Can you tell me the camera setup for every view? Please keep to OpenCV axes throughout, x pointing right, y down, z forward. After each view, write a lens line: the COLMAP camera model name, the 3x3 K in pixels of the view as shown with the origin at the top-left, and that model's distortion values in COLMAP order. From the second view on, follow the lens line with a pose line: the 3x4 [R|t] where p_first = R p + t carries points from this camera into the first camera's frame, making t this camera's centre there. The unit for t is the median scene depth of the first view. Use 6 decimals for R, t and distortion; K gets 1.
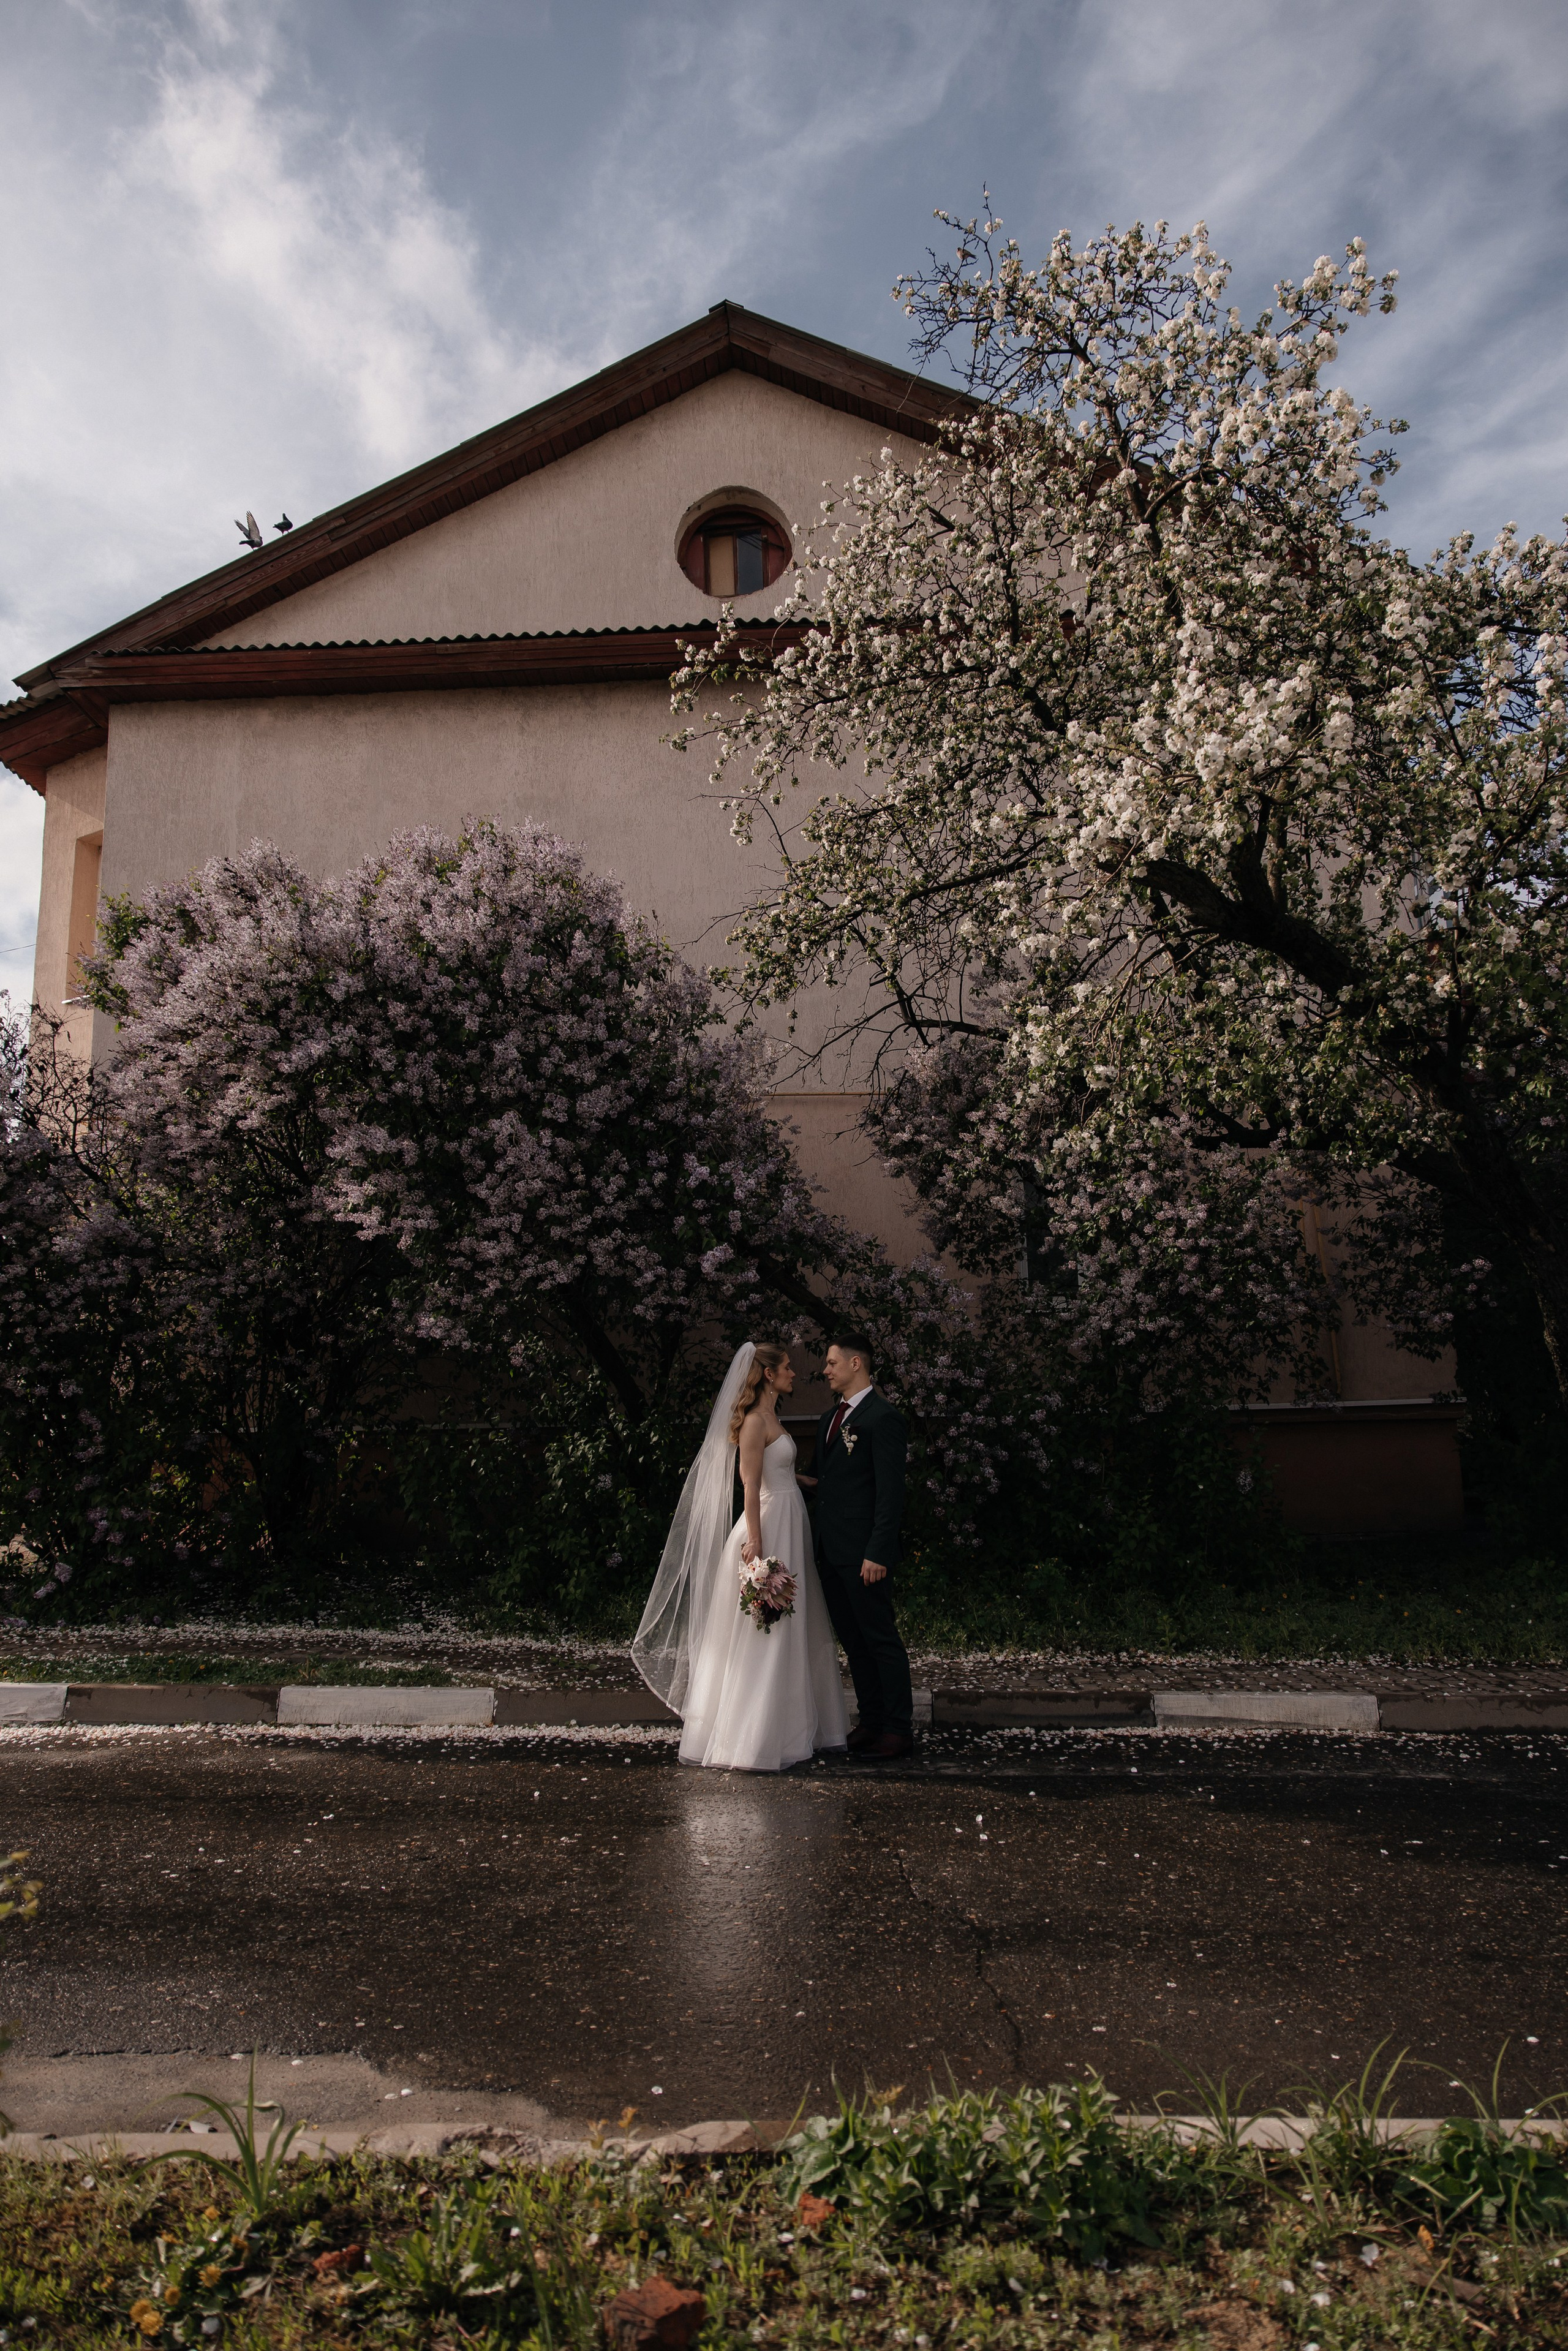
lens RADIAL K [[1638.3, 0, 777.4], [0, 1638.3, 1179.4], [0, 0, 1]] dist [-0.000371, 0.004027]
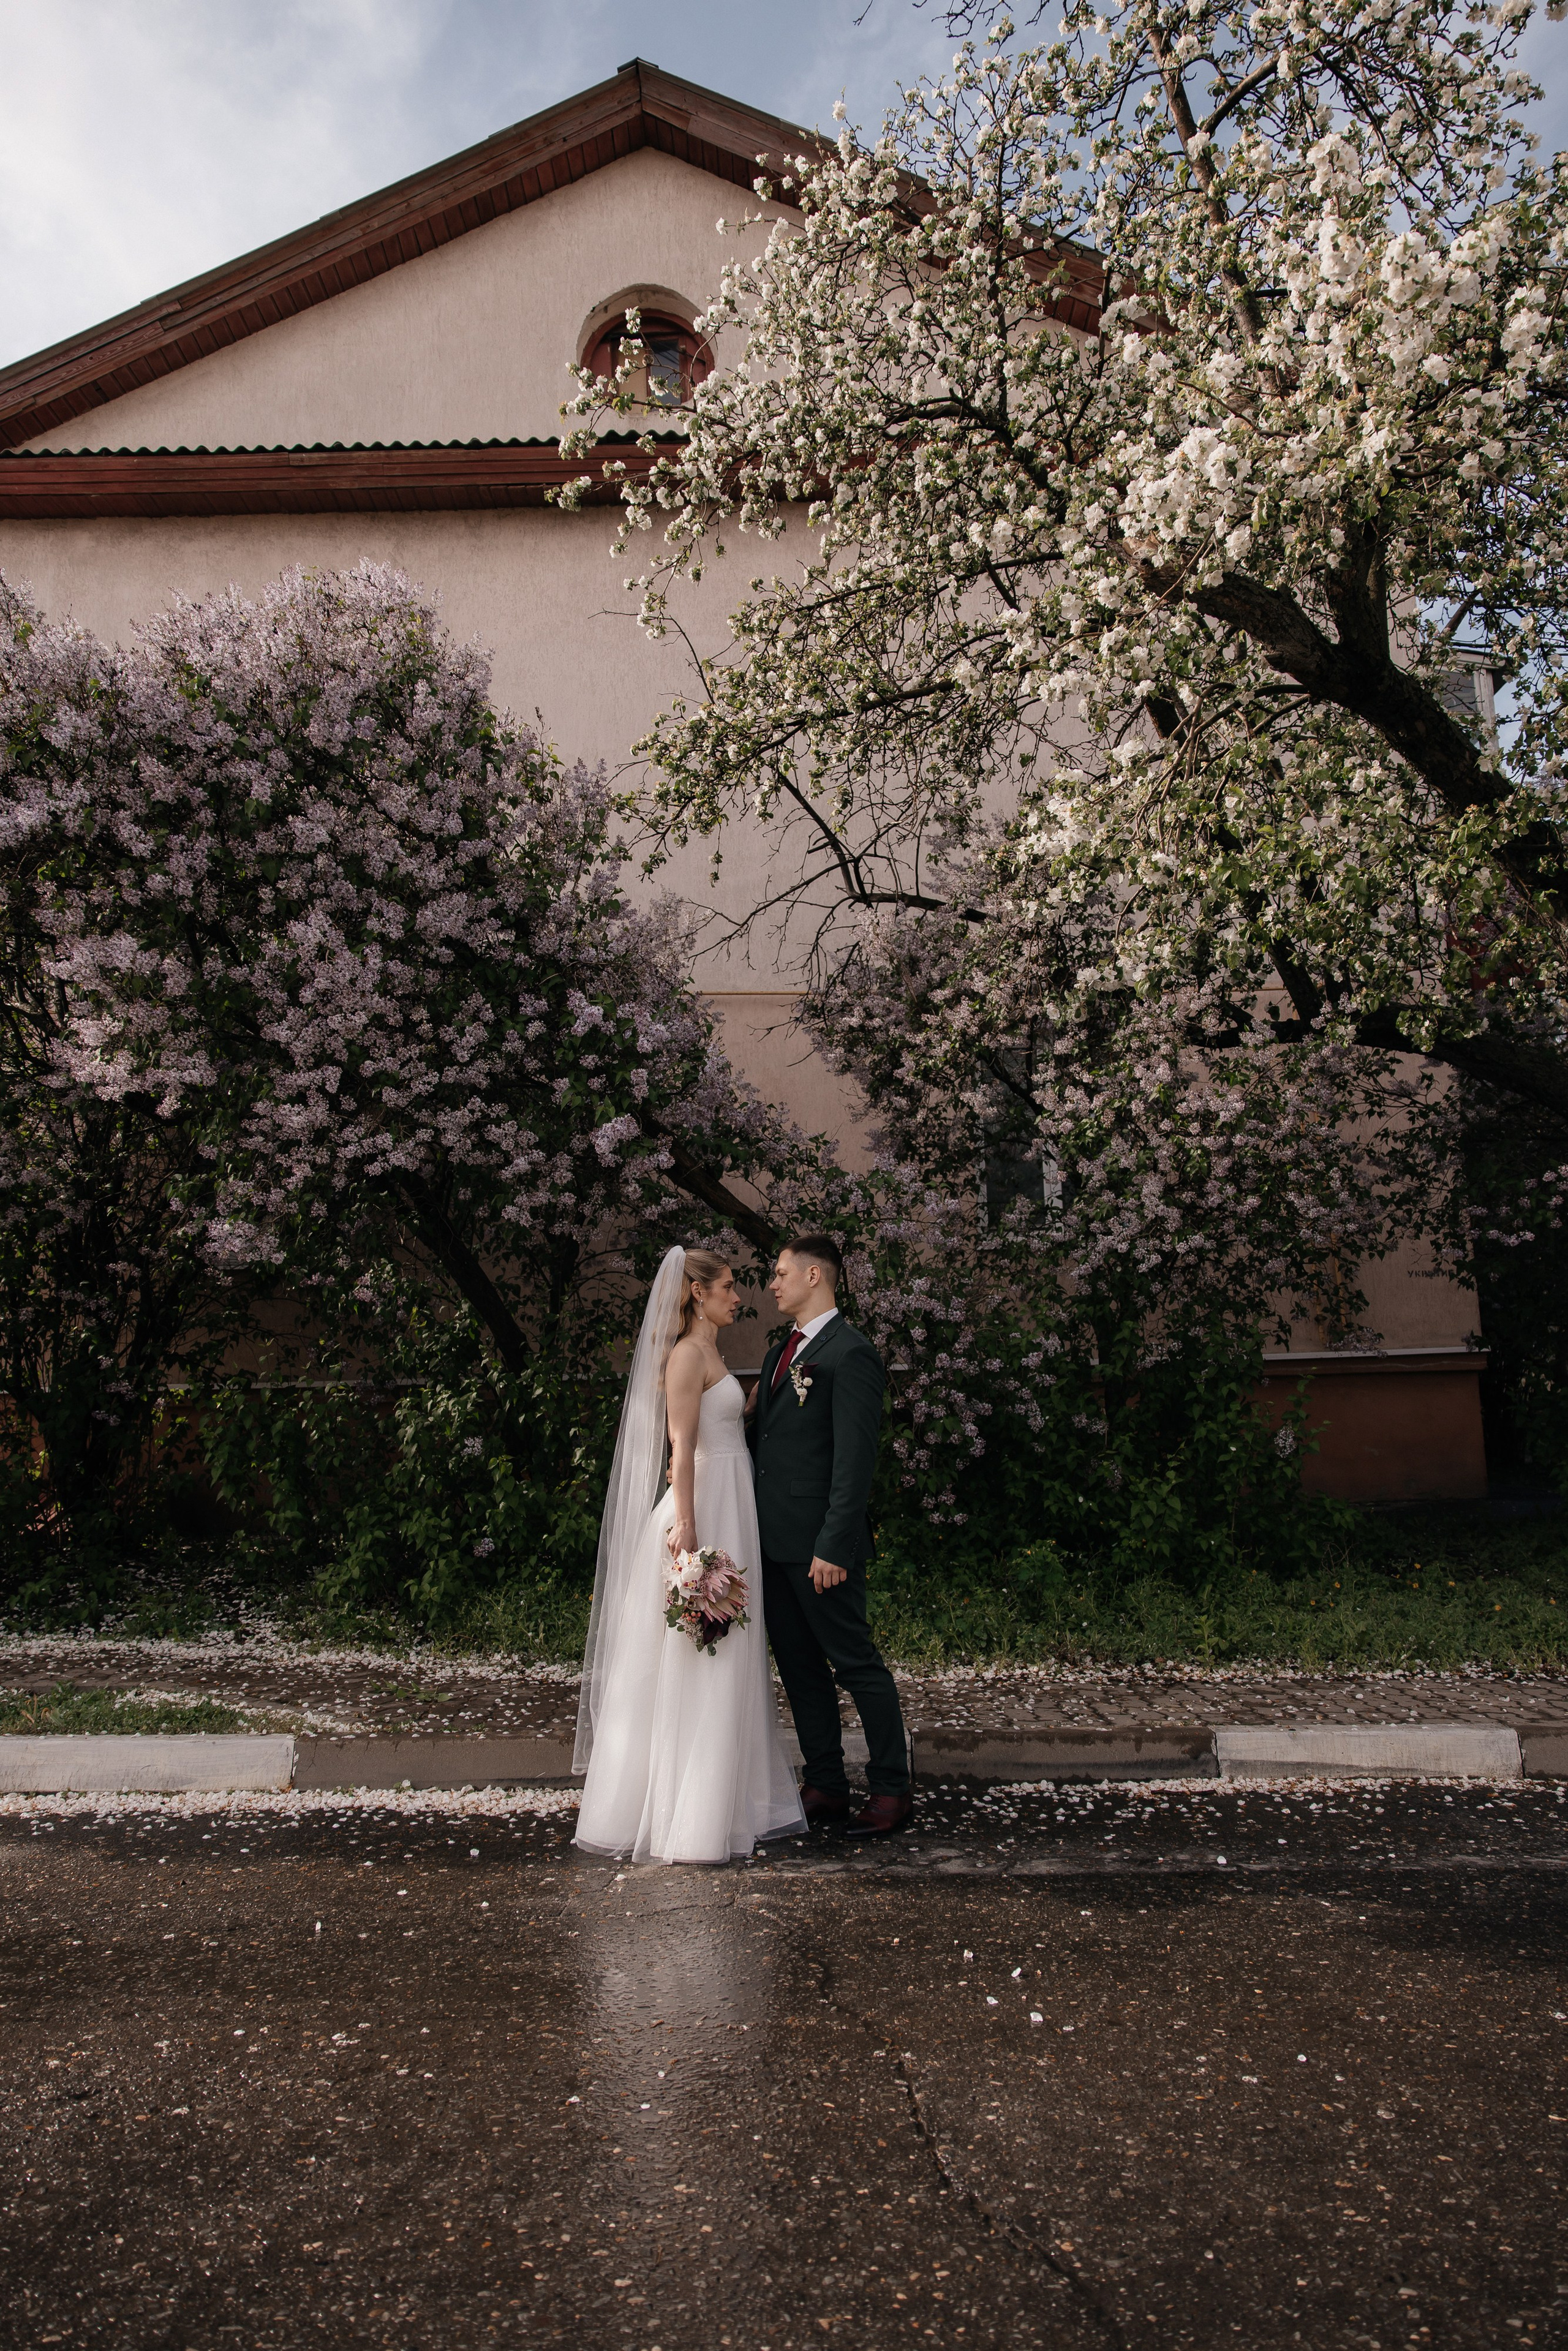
lens RADIAL K [[1638.3, 0, 777.4], [0, 1638.3, 1179.4], [0, 0, 1]] dist [-0.000371, 0.004027]
pose [[0.998707, 0.002650, 0.050764, -0.001274], [-0.003551, 0.999838, 0.017671, 0.052478], [-0.050709, -0.017828, 0.998554, 0.263846]]
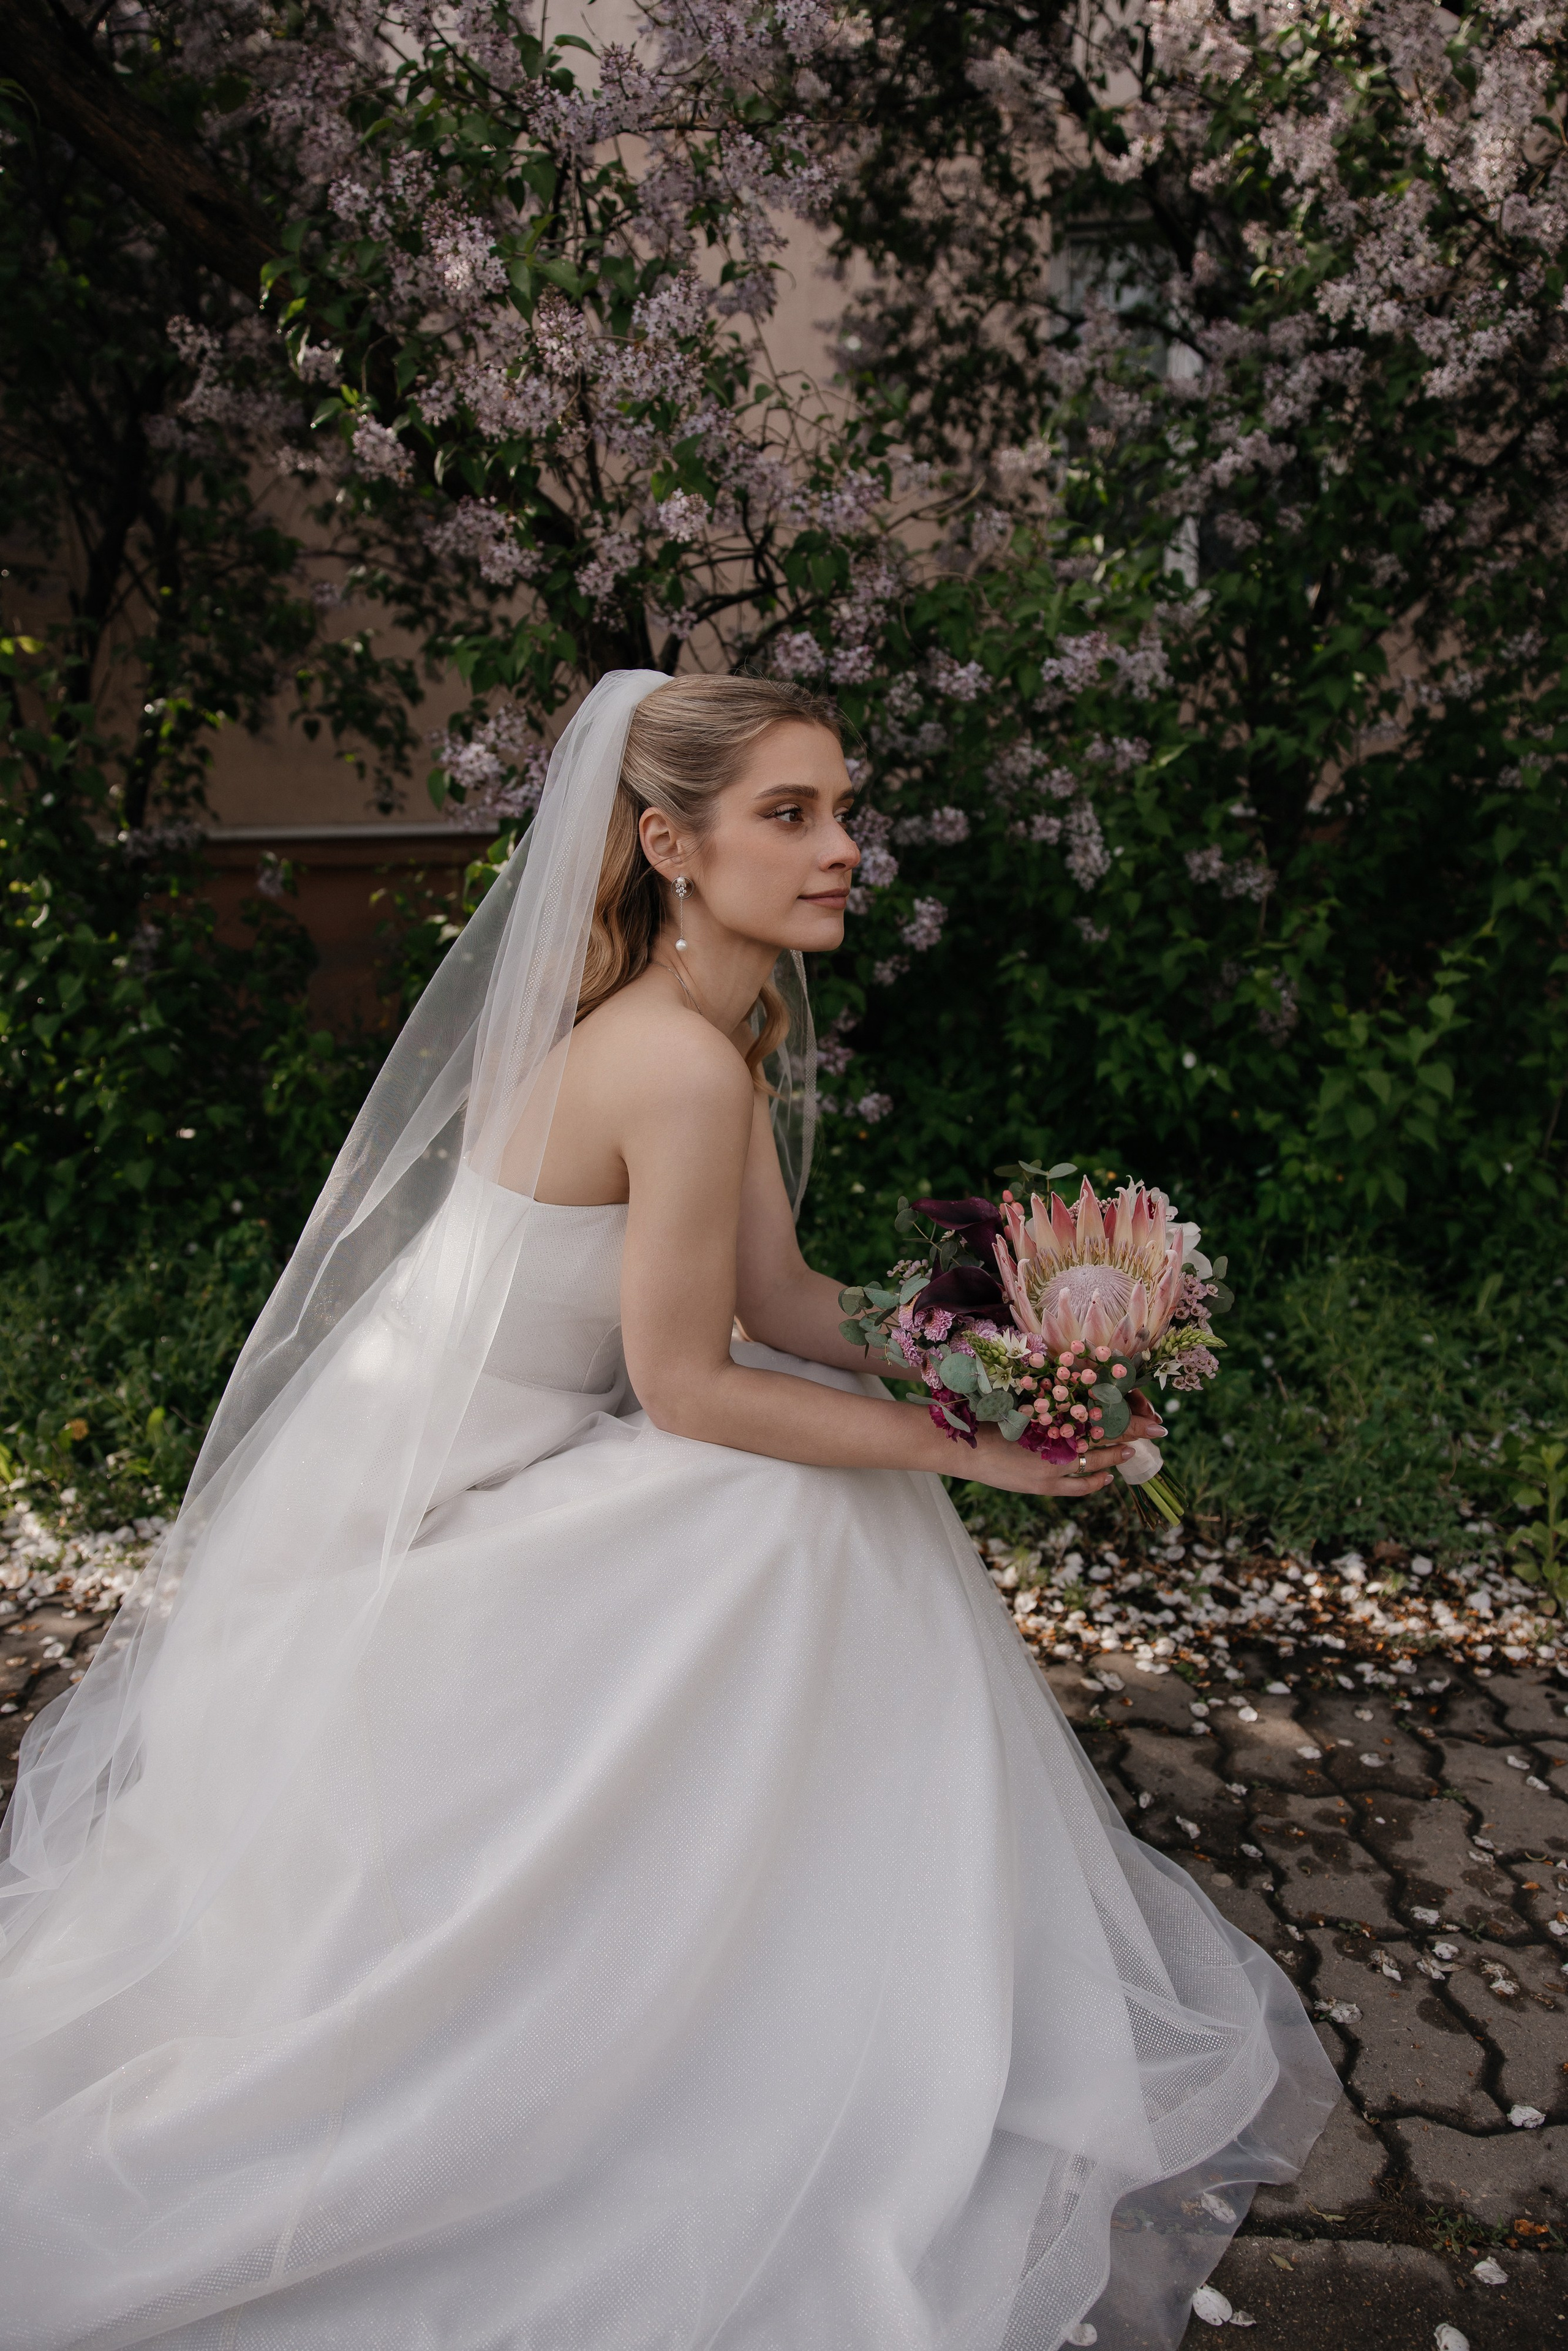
lens RADIAL K [[1638.3, 0, 777.4], [0, 1638.3, 1179.4], [0, 0, 1]] dist [-0.000371, 0.004027]
pose [[0.999445, 0.011677, -0.031202, 0.137235], [-0.002113, 0.956897, 0.290421, 0.168134], [0.033249, -0.290194, 0.956390, 0.818985]]
